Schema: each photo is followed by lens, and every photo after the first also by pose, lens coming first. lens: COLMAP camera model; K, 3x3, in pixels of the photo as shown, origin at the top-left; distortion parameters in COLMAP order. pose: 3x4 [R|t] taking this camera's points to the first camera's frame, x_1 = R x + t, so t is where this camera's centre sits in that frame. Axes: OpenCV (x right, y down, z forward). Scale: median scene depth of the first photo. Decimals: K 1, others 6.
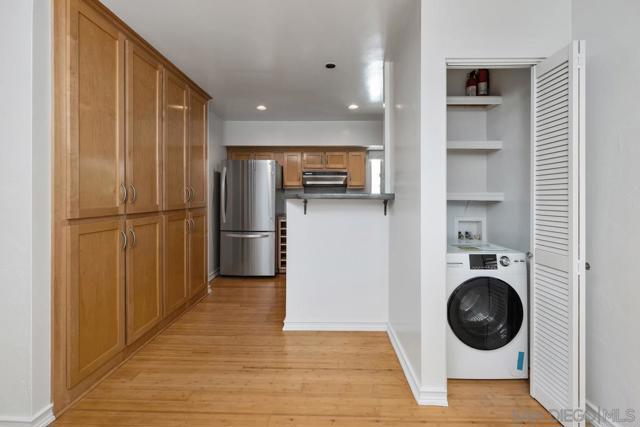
lens RADIAL K [[280.6, 0, 317.9], [0, 280.6, 196.7], [0, 0, 1]] dist [-0.000741, -0.000127]
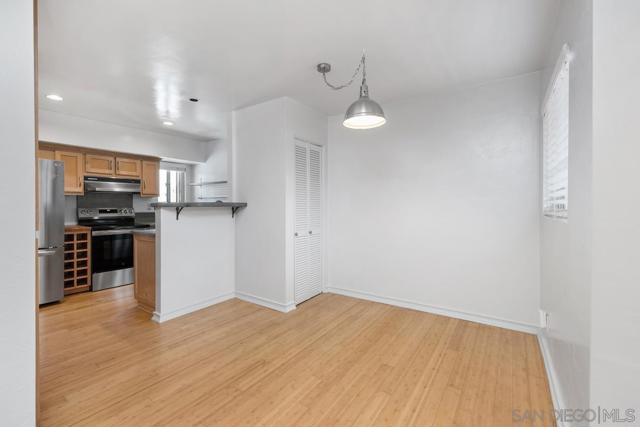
lens RADIAL K [[276.1, 0, 319.4], [0, 276.1, 209.9], [0, 0, 1]] dist [0.000832, 0.000013]
pose [[0.548701, -0.015557, 0.835874, -0.428615], [0.000785, 0.999836, 0.018093, 0.000559], [-0.836018, -0.009271, 0.548623, -0.088395]]
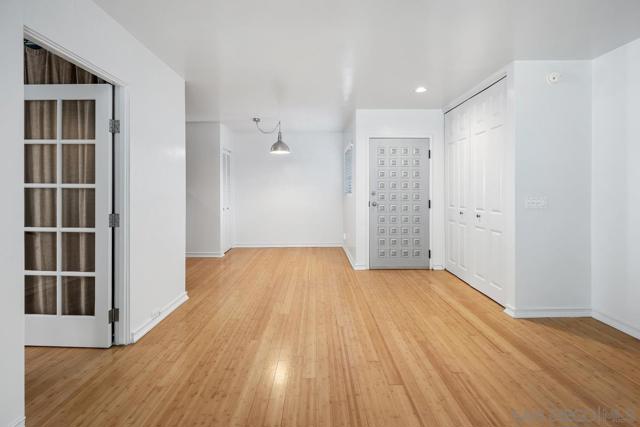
lens RADIAL K [[293.6, 0, 318.0], [0, 293.6, 195.2], [0, 0, 1]] dist [-0.002069, -0.000115]
pose [[-0.029240, -0.017179, 0.999425, -1.158233], [-0.001781, 0.999852, 0.017134, -0.002798], [-0.999571, -0.001279, -0.029266, 0.013208]]
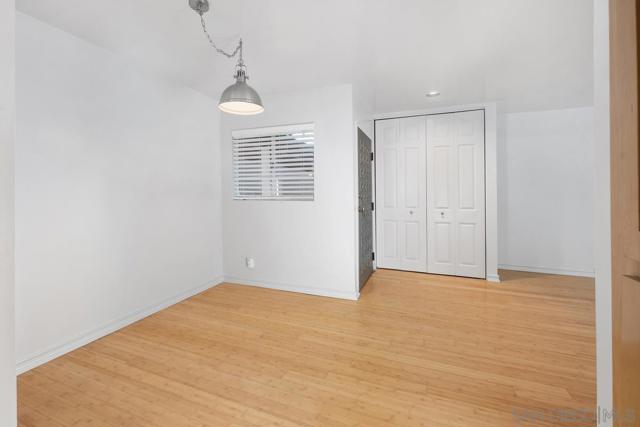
lens RADIAL K [[267.9, 0, 317.7], [0, 267.9, 194.1], [0, 0, 1]] dist [0.000324, -0.000145]
pose [[-0.943012, -0.003988, 0.332735, -0.233634], [-0.003843, 0.999992, 0.001094, 0.001415], [-0.332737, -0.000247, -0.943020, 0.570469]]
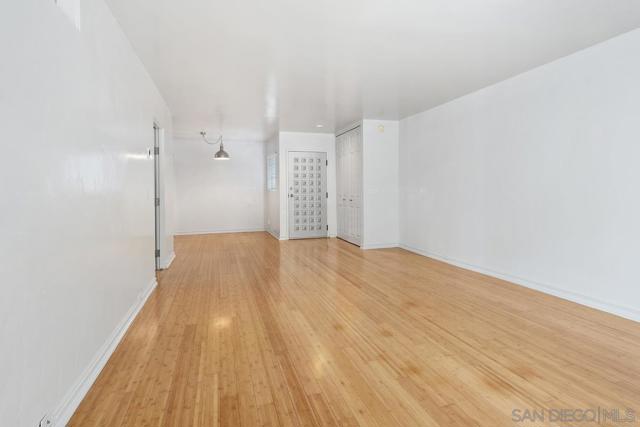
lens RADIAL K [[336.4, 0, 318.0], [0, 336.4, 188.2], [0, 0, 1]] dist [-0.003137, -0.000066]
pose [[-0.308370, 0.004311, 0.951257, -1.887861], [0.006745, 0.999974, -0.002346, 0.013634], [-0.951243, 0.005693, -0.308391, 0.207023]]
